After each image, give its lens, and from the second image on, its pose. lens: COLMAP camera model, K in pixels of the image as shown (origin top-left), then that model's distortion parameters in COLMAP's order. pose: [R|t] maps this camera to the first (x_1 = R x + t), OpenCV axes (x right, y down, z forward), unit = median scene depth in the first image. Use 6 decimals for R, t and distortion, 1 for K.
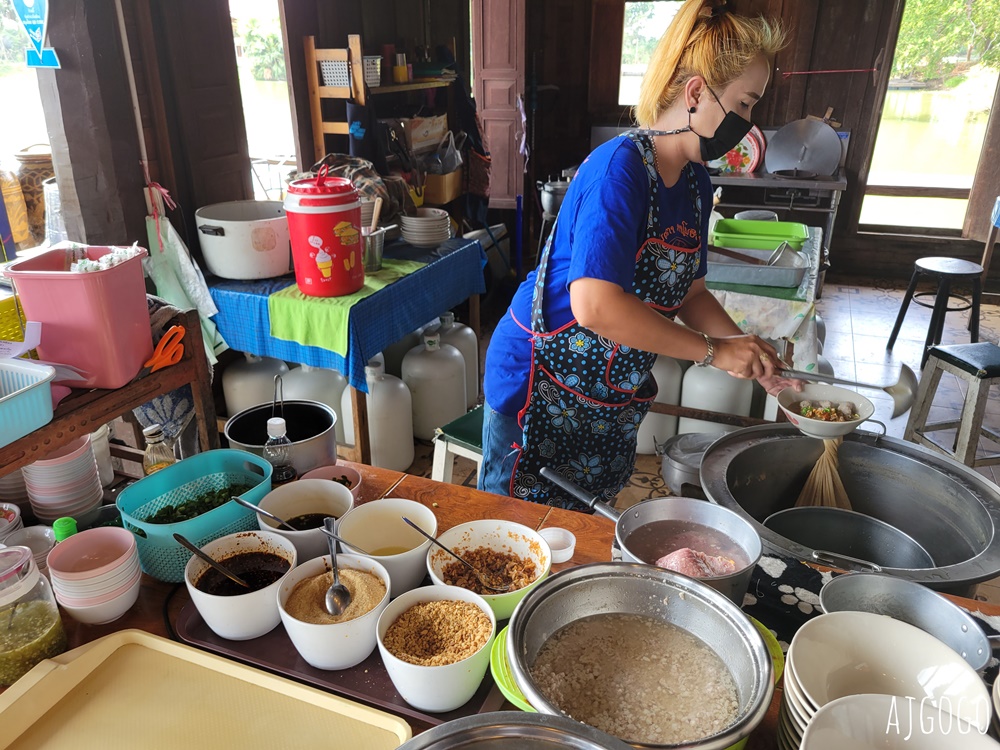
lens RADIAL K [[776.0, 0, 500.0], [0, 776.0, 375.0], [0, 0, 1]] dist [0.034249, -0.007975]
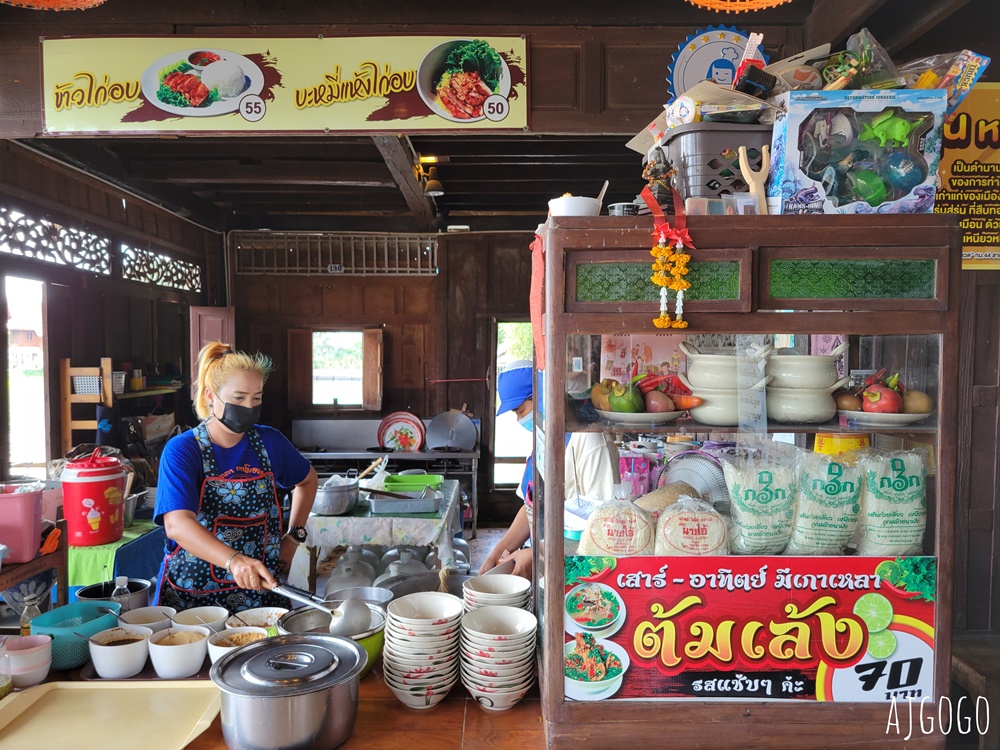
lens RADIAL K [[776.0, 0, 500.0], [0, 776.0, 375.0], [0, 0, 1]] dist [0.034249, -0.007975]
pose [[0.928880, -0.004342, 0.370356, -0.054308], [0.138193, 0.931787, -0.335673, 0.123484], [-0.343635, 0.362980, 0.866118, -0.350104]]
